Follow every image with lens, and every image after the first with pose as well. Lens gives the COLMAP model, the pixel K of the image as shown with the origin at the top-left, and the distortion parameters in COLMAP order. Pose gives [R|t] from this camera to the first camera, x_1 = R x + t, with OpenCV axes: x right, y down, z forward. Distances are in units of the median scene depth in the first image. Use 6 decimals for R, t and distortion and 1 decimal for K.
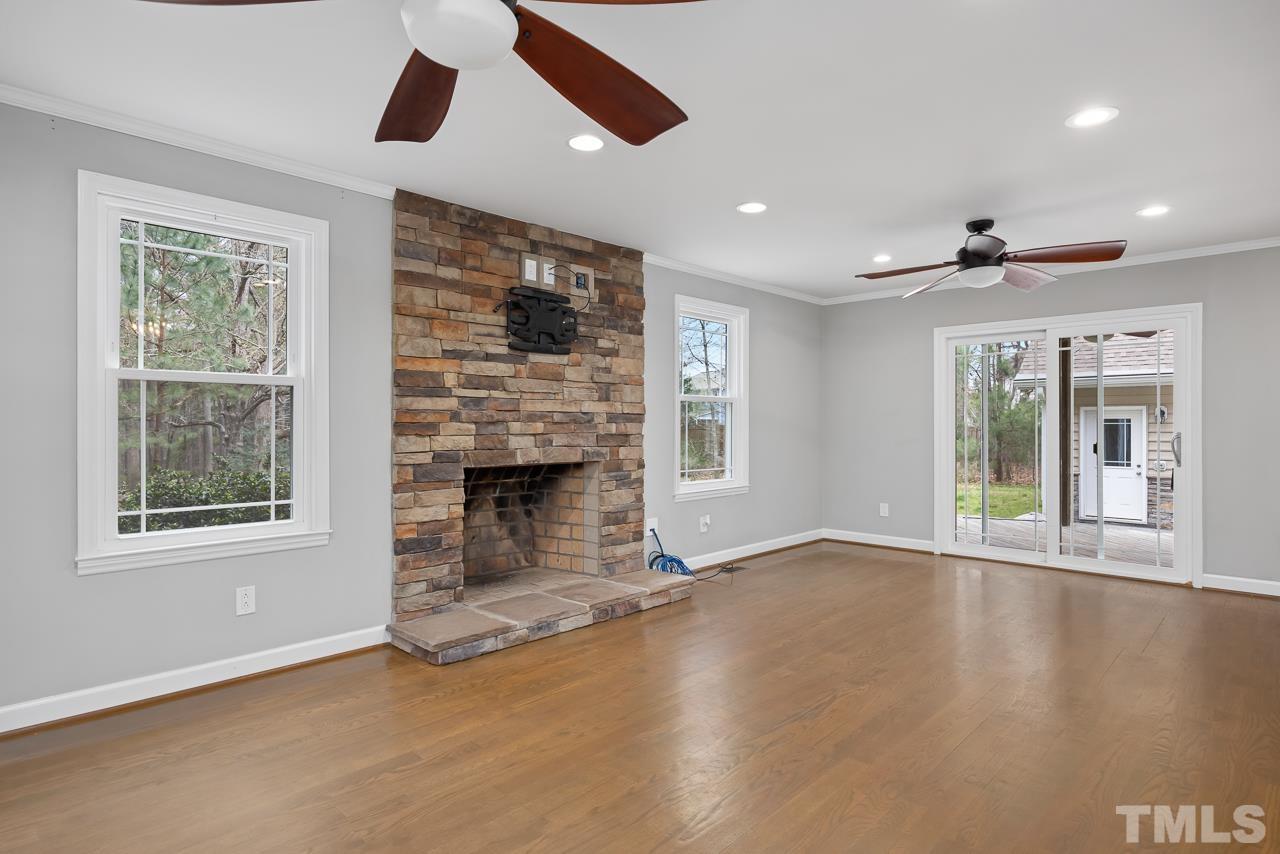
lens RADIAL K [[679.6, 0, 647.9], [0, 679.6, 426.9], [0, 0, 1]] dist [-0.003473, -0.004522]
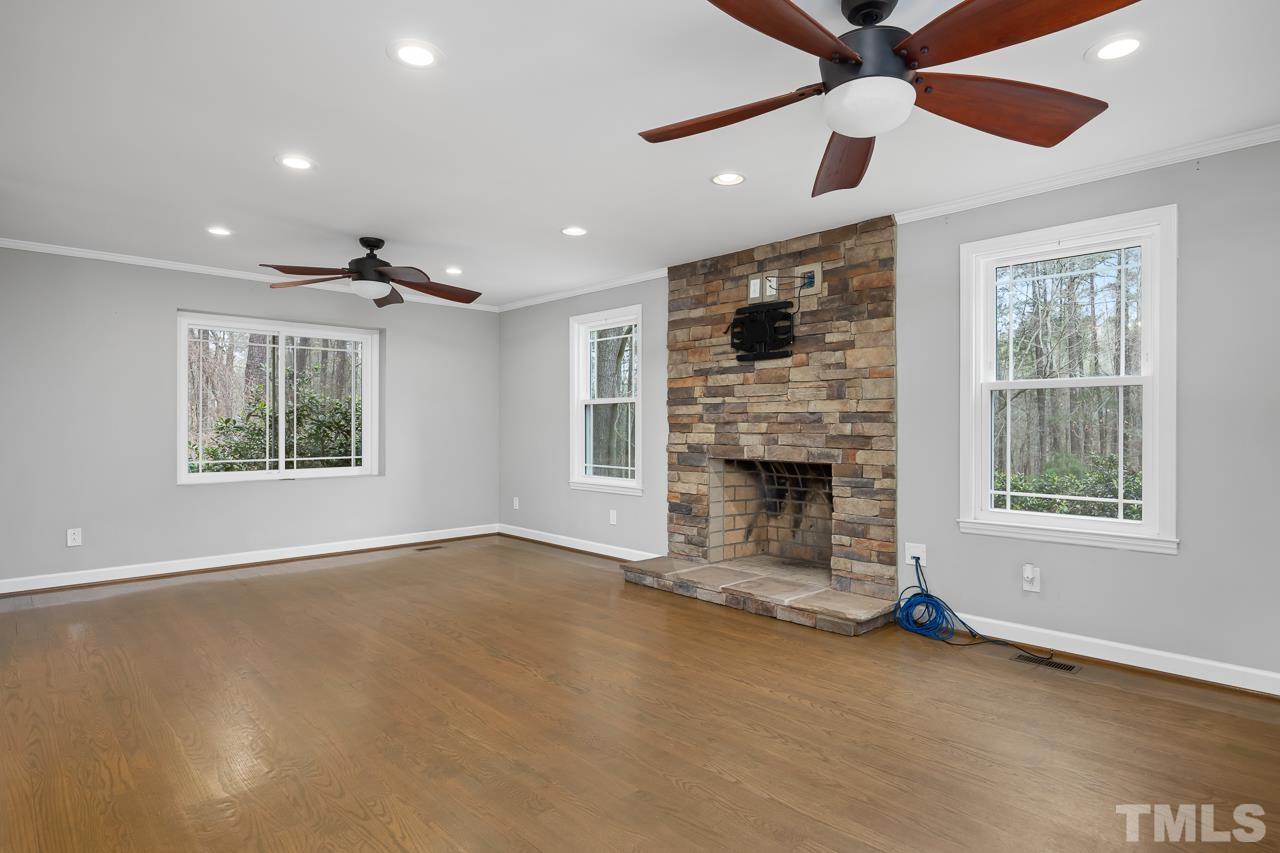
lens RADIAL K [[679.6, 0, 644.4], [0, 679.6, 426.3], [0, 0, 1]] dist [-0.003473, -0.004522]
pose [[-0.039850, 0.001691, -0.999204, 1.003959], [-0.002941, 0.999994, 0.001809, -0.002482], [0.999201, 0.003010, -0.039845, 0.892968]]
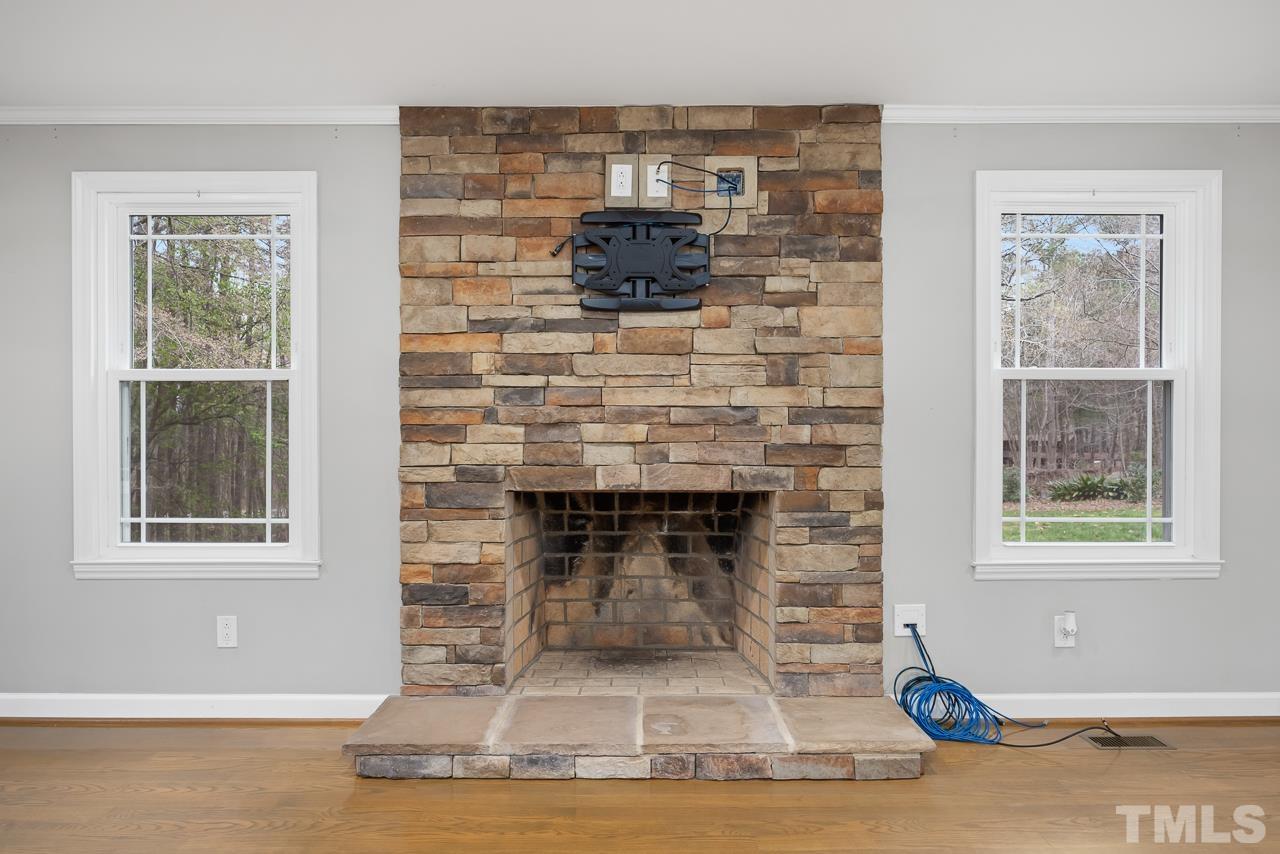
lens RADIAL K [[796.2, 0, 642.0], [0, 796.2, 431.9], [0, 0, 1]] dist [-0.003823, -0.003518]
pose [[0.691855, 0.004205, -0.722025, 0.384721], [-0.001441, 0.999989, 0.004442, -0.002707], [0.722035, -0.002033, 0.691853, 0.524184]]
